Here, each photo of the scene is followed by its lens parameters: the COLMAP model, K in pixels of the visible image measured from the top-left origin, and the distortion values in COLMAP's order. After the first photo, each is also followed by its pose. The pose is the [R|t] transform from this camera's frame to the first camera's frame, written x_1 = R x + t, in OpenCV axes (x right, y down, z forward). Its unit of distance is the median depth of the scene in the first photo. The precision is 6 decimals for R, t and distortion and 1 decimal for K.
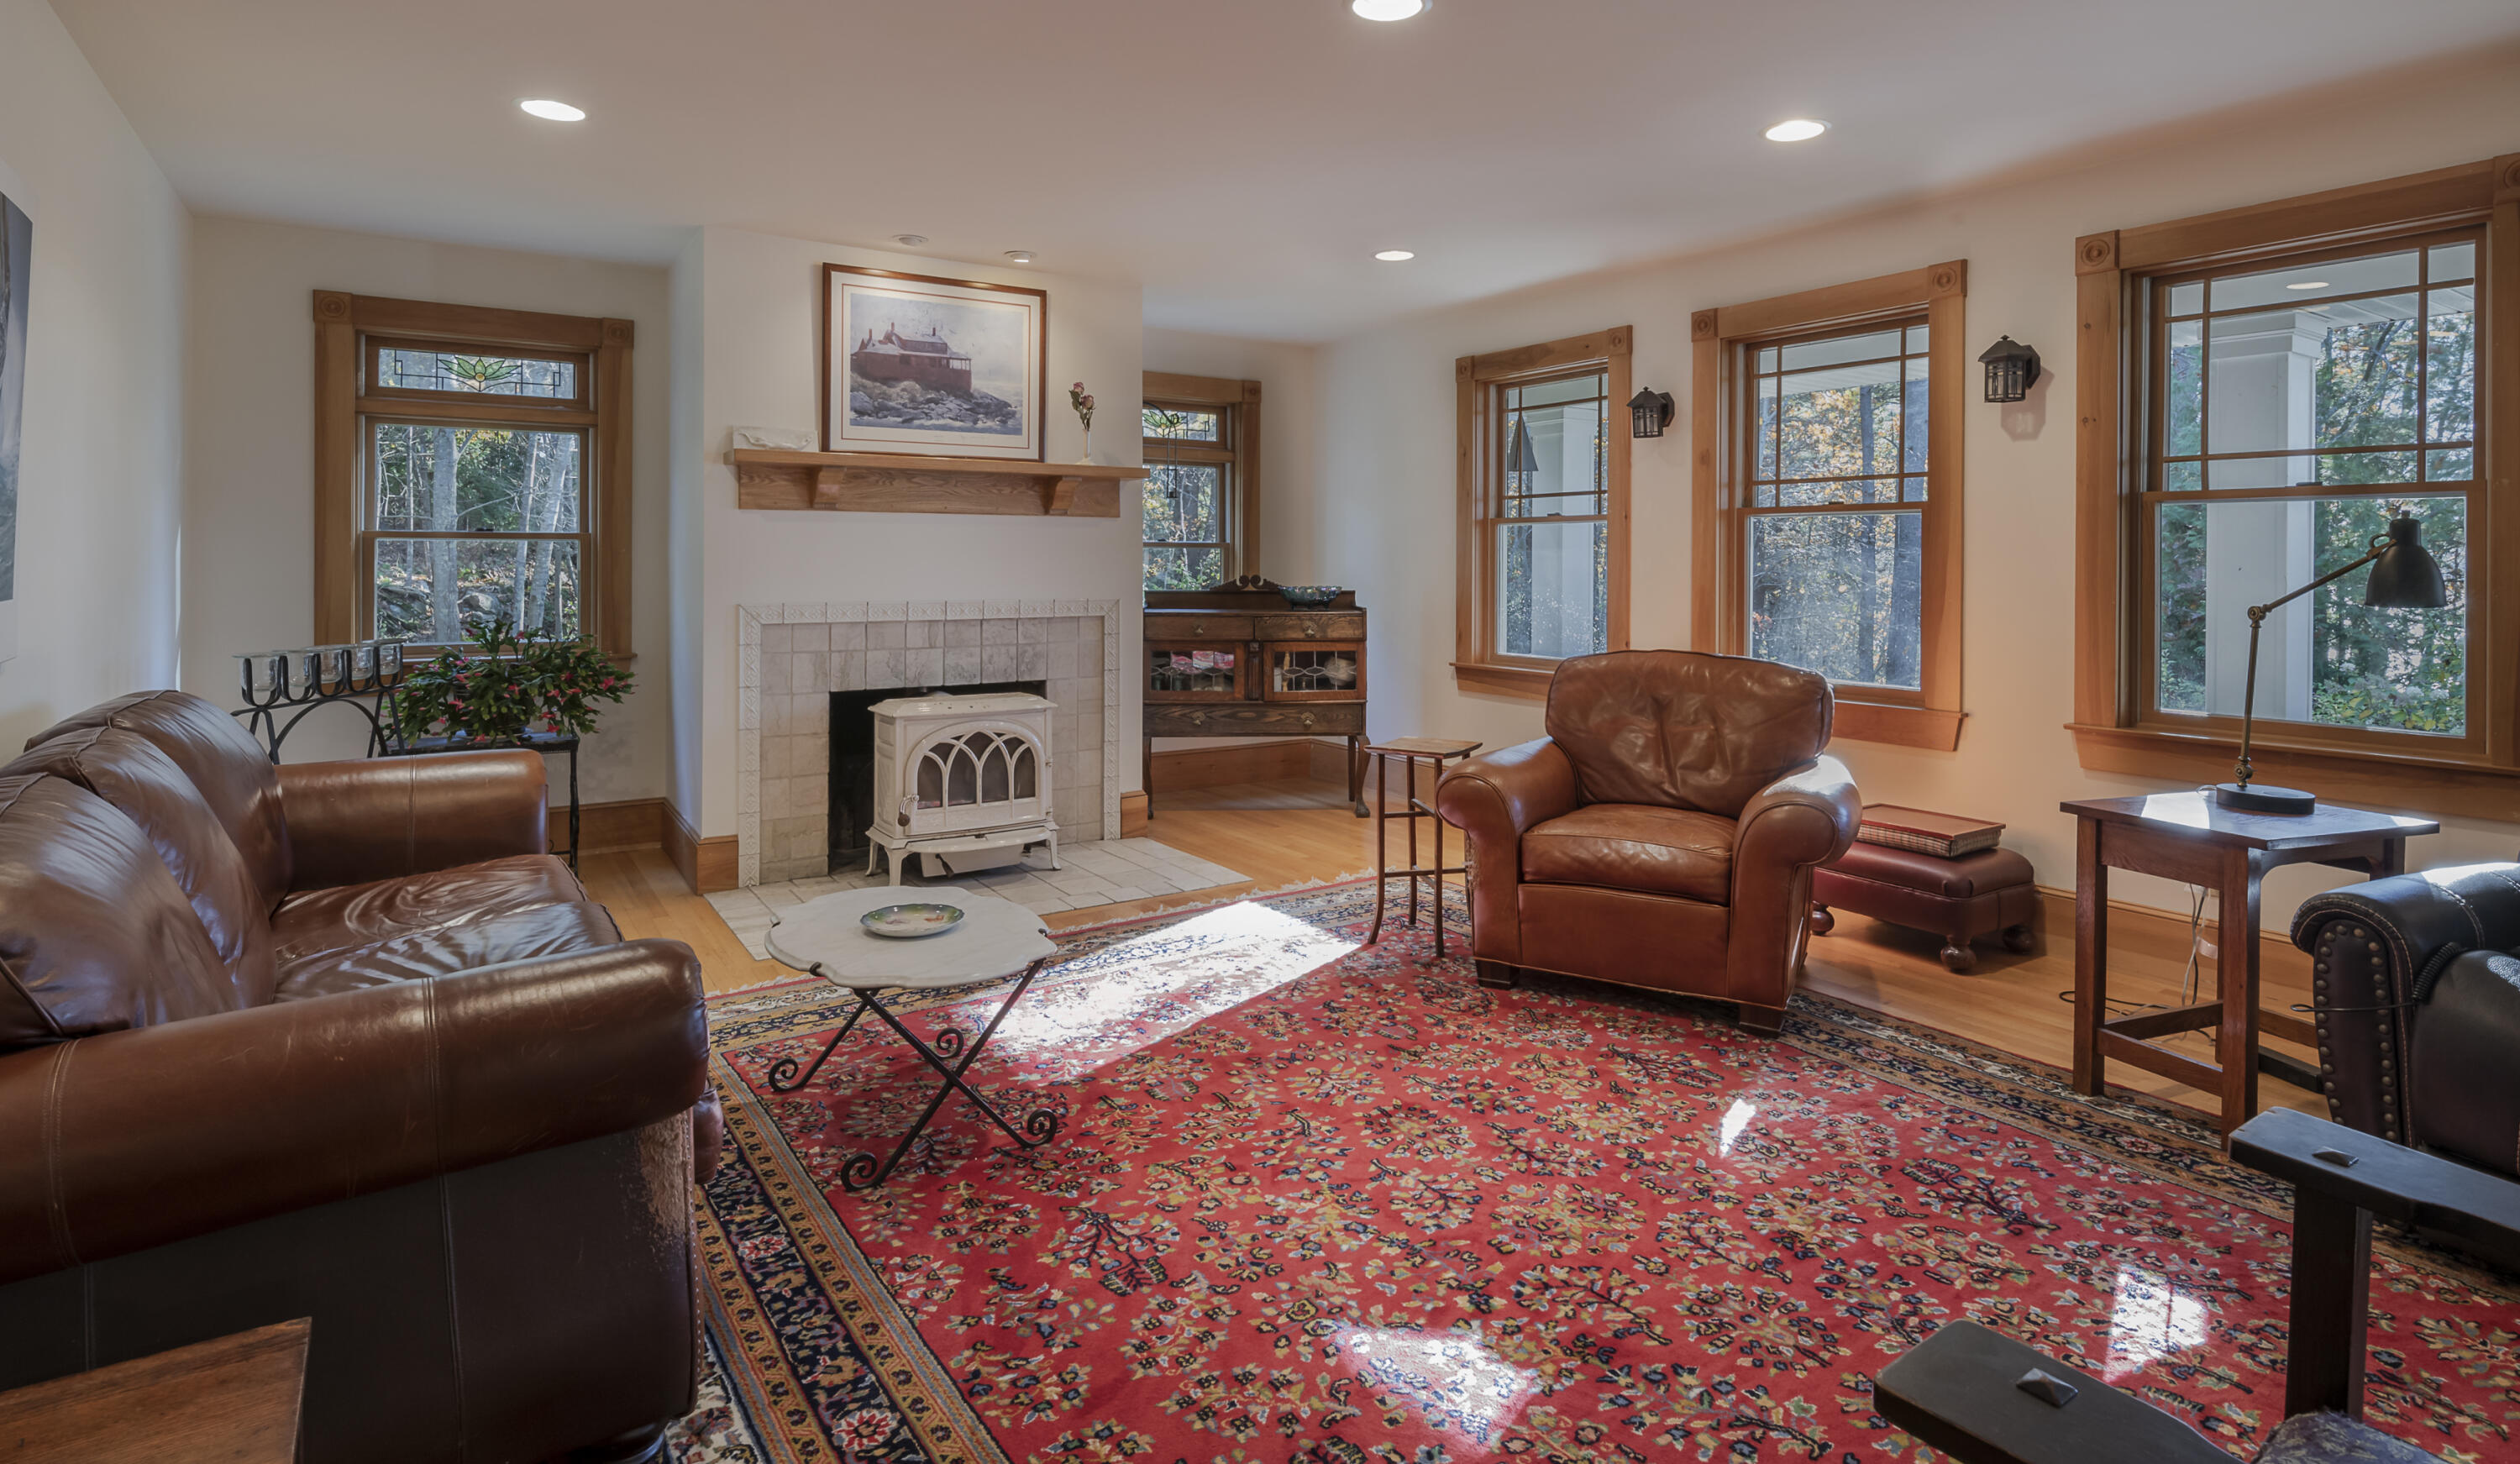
lens RADIAL K [[1288.2, 0, 1260.1], [0, 1288.2, 565.0], [0, 0, 1]] dist [0.000049, 0.000475]
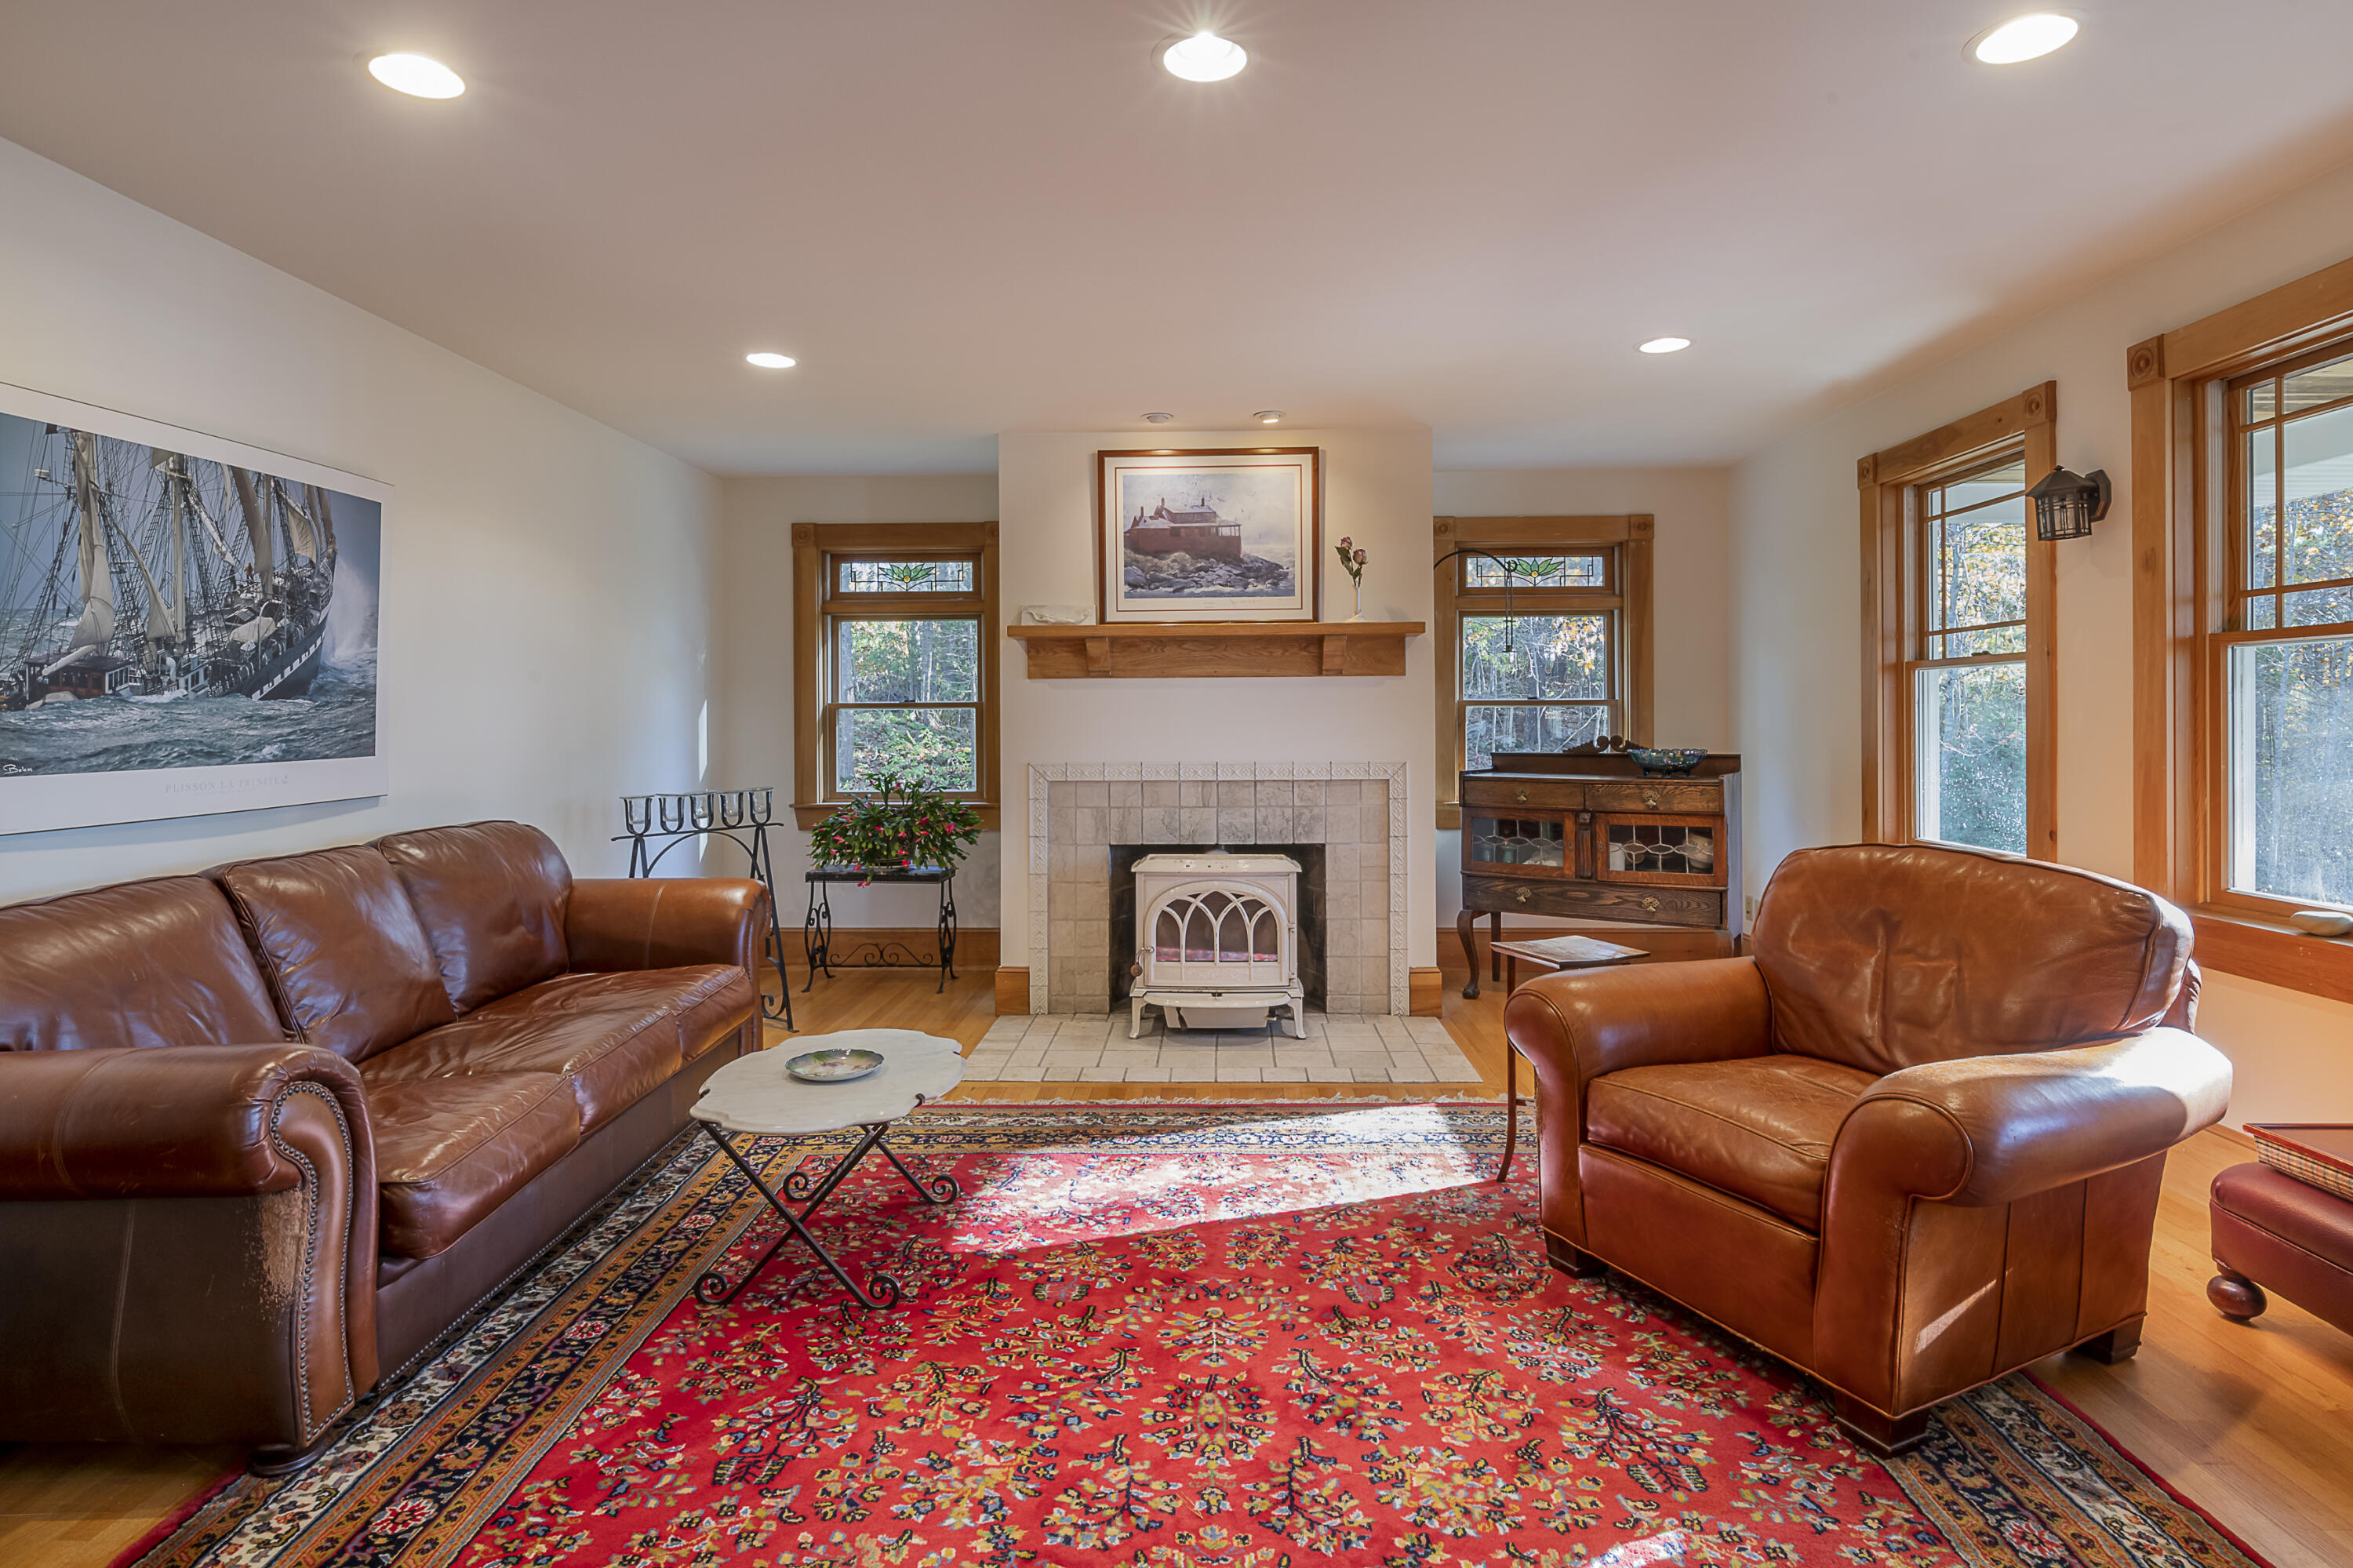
lens RADIAL K [[1218.1, 0, 1177.9], [0, 1218.1, 721.4], [0, 0, 1]] dist [-0.000795, -0.001414]
pose [[0.813217, -0.007672, -0.581910, 0.310226], [0.006525, 0.999970, -0.004065, -0.000831], [0.581924, -0.000492, 0.813243, 0.197909]]
